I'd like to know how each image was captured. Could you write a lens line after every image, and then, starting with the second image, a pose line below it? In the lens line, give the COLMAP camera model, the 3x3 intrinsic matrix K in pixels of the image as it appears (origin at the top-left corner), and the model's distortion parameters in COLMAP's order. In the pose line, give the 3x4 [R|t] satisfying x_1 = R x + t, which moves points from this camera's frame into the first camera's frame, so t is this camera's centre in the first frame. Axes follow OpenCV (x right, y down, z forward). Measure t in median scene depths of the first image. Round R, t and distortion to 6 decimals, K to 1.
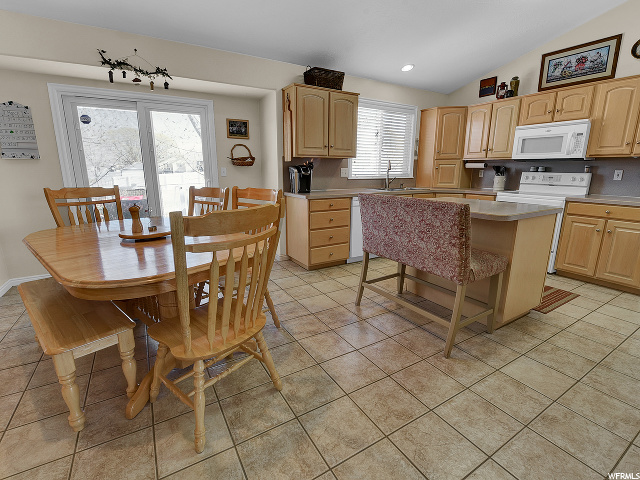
lens RADIAL K [[298.8, 0, 320.6], [0, 298.8, 236.6], [0, 0, 1]] dist [-0.001852, -0.003341]
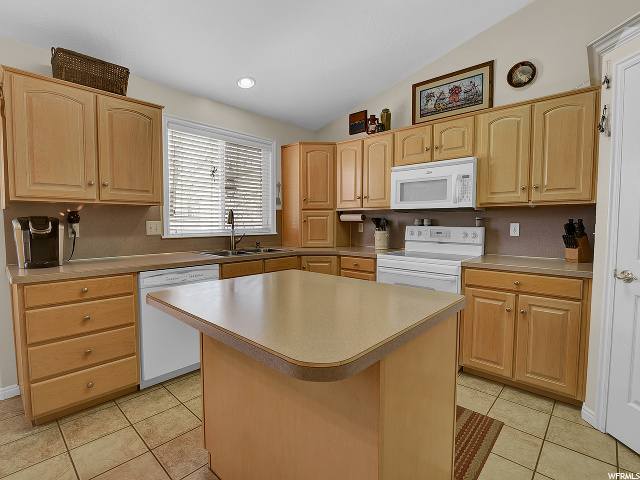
lens RADIAL K [[310.5, 0, 315.0], [0, 310.5, 239.3], [0, 0, 1]] dist [-0.006176, -0.001558]
pose [[0.963778, -0.016554, 0.266191, 0.265738], [0.060120, 0.985868, -0.156366, -0.080256], [-0.259840, 0.166706, 0.951153, 0.345118]]
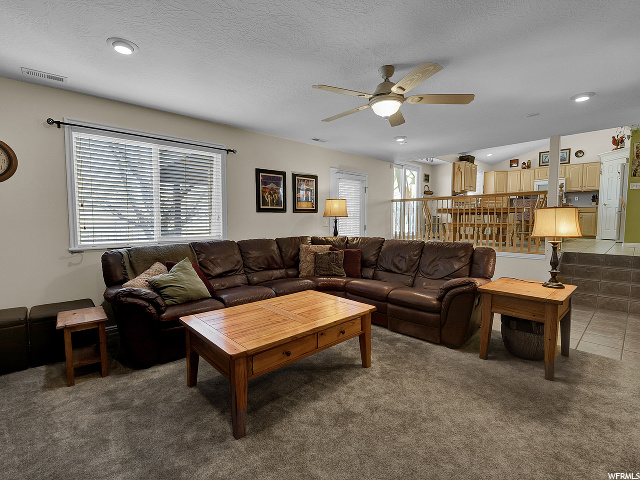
lens RADIAL K [[298.8, 0, 314.2], [0, 298.8, 237.1], [0, 0, 1]] dist [-0.001852, -0.003341]
pose [[0.982560, -0.012236, 0.185543, -1.615469], [0.041585, 0.987019, -0.155127, 0.403468], [-0.181236, 0.160137, 0.970314, -0.984642]]
